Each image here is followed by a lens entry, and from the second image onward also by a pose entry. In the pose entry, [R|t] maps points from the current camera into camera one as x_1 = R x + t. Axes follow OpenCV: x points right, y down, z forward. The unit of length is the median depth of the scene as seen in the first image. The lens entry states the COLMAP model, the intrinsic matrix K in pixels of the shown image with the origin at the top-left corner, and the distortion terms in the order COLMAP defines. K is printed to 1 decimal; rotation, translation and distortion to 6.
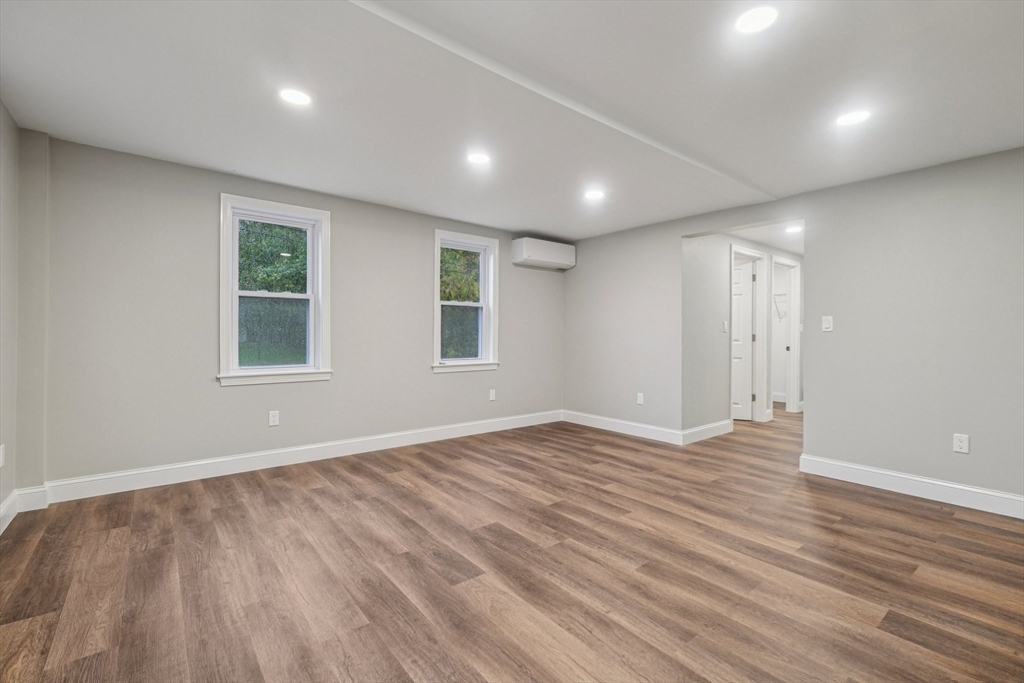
lens RADIAL K [[453.6, 0, 514.7], [0, 453.6, 337.0], [0, 0, 1]] dist [-0.002363, -0.000081]
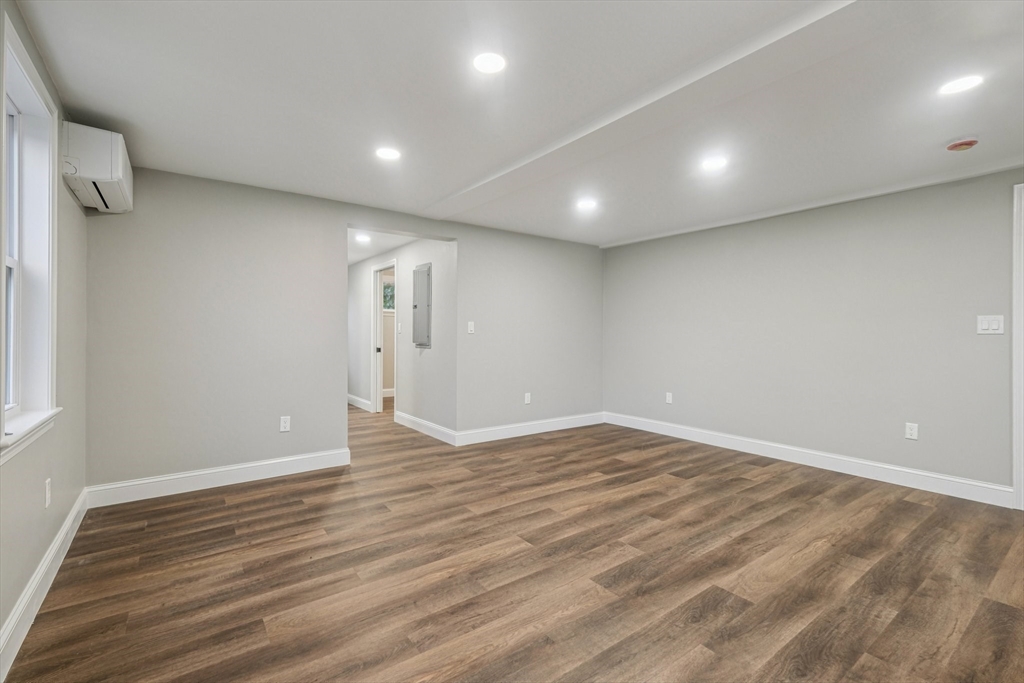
lens RADIAL K [[453.6, 0, 515.1], [0, 453.6, 335.1], [0, 0, 1]] dist [-0.002363, -0.000081]
pose [[0.038500, -0.008582, 0.999222, -0.757688], [0.007945, 0.999934, 0.008282, -0.021485], [-0.999227, 0.007620, 0.038566, 0.999584]]
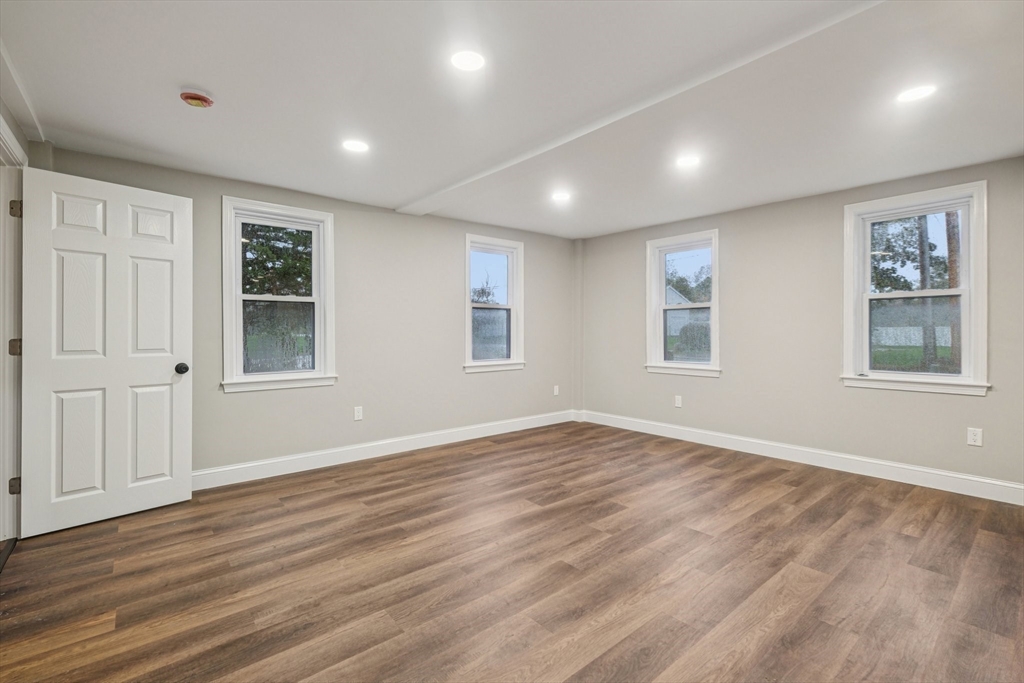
lens RADIAL K [[453.6, 0, 514.4], [0, 453.6, 335.4], [0, 0, 1]] dist [-0.002363, -0.000081]
pose [[0.022155, -0.001743, -0.999753, 0.965741], [-0.010015, 0.999948, -0.001966, -0.005132], [0.999704, 0.010056, 0.022136, 0.631746]]
